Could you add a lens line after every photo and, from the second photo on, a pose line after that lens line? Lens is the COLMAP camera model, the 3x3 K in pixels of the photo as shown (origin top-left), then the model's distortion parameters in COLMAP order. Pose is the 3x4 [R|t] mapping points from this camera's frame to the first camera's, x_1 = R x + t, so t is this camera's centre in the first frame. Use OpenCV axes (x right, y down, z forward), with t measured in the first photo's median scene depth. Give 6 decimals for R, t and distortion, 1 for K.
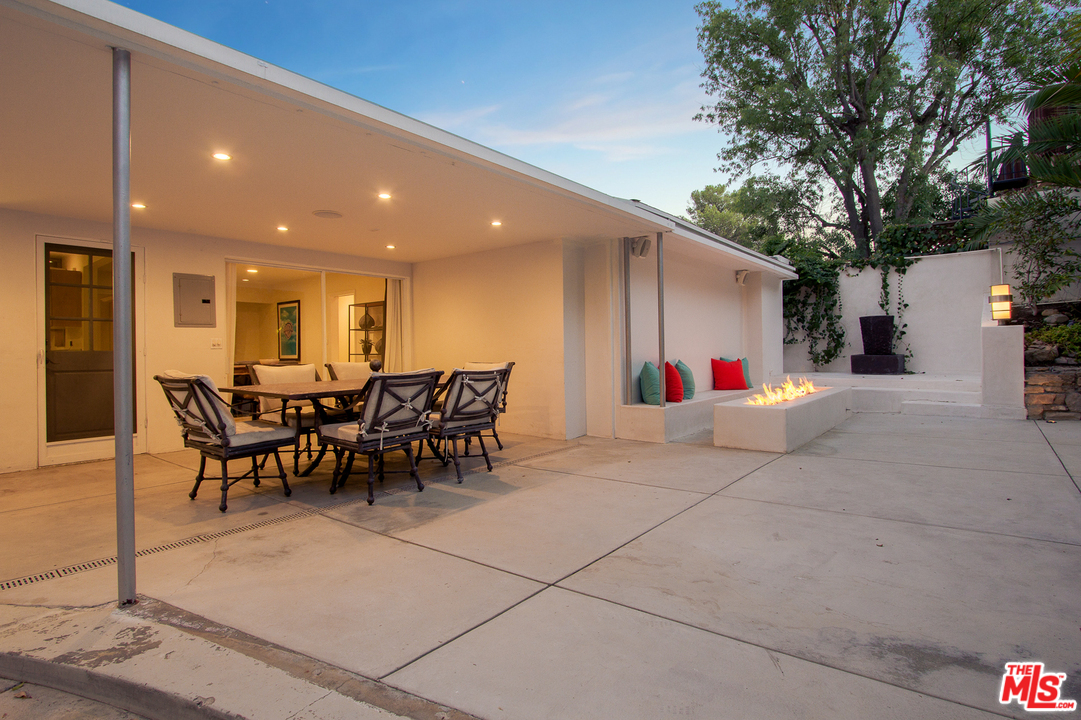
lens RADIAL K [[537.4, 0, 542.8], [0, 537.4, 343.0], [0, 0, 1]] dist [-0.002141, 0.000771]
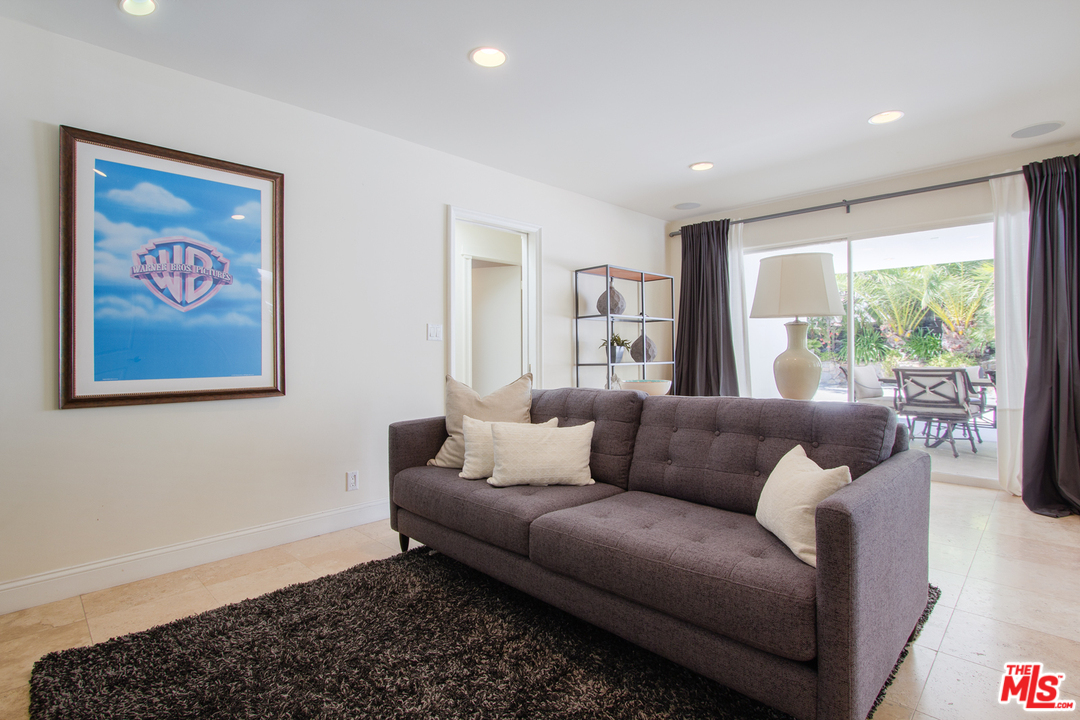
lens RADIAL K [[537.0, 0, 542.3], [0, 537.0, 343.0], [0, 0, 1]] dist [-0.002141, 0.000771]
pose [[0.088215, 0.020280, 0.995895, -0.713980], [-0.012747, 0.999734, -0.019229, 0.010516], [-0.996020, -0.010998, 0.088450, 0.838414]]
